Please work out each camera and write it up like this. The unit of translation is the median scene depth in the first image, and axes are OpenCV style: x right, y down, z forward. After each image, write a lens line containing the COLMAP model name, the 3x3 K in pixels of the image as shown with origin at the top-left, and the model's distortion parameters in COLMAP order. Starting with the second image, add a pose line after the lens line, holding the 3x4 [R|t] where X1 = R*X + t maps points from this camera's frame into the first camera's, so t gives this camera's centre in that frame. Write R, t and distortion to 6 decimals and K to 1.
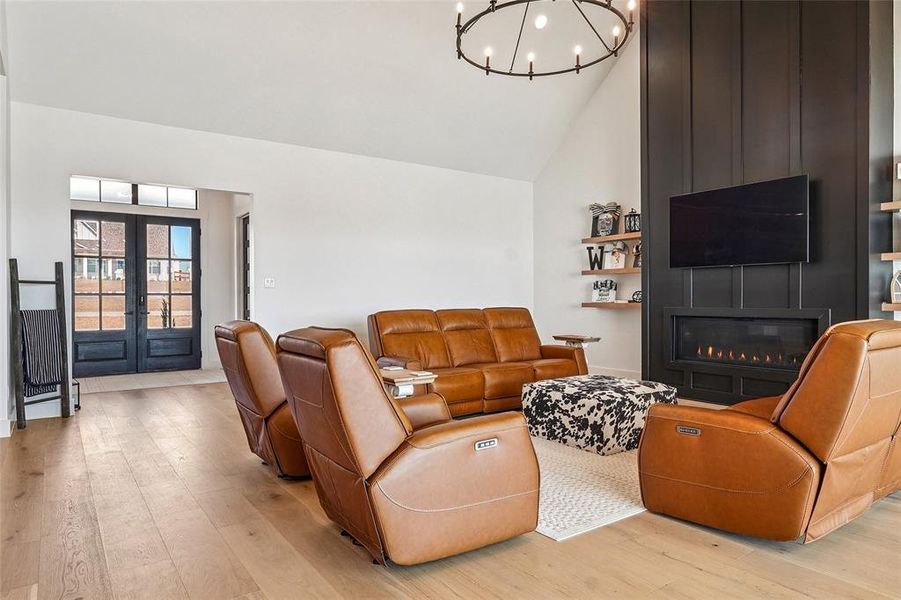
lens RADIAL K [[570.7, 0, 451.7], [0, 570.7, 296.4], [0, 0, 1]] dist [-0.007455, 0.006213]
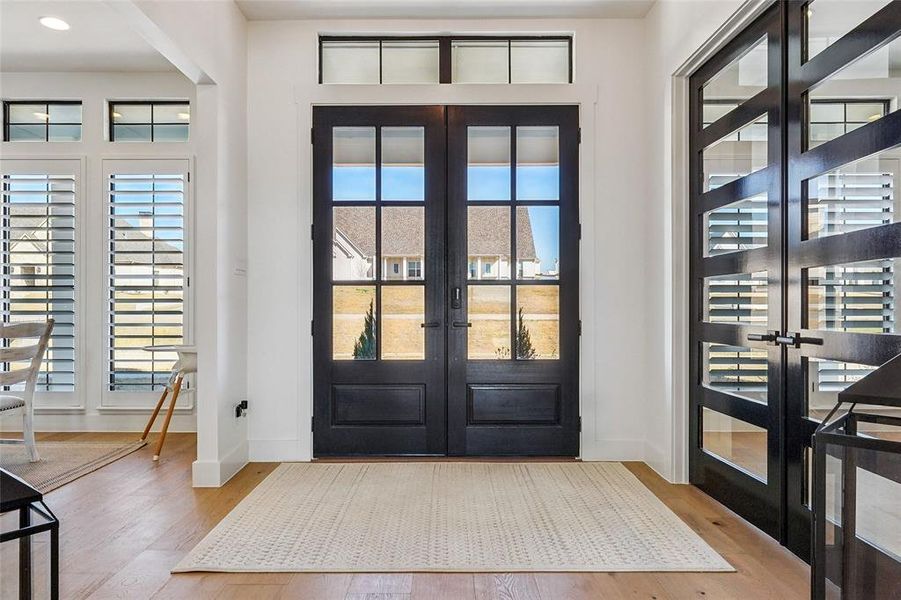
lens RADIAL K [[570.7, 0, 452.5], [0, 570.7, 299.5], [0, 0, 1]] dist [-0.007455, 0.006213]
pose [[0.828691, 0.004695, -0.559686, -0.287320], [-0.001955, 0.999983, 0.005494, 0.006894], [0.559703, -0.003459, 0.828686, 0.609366]]
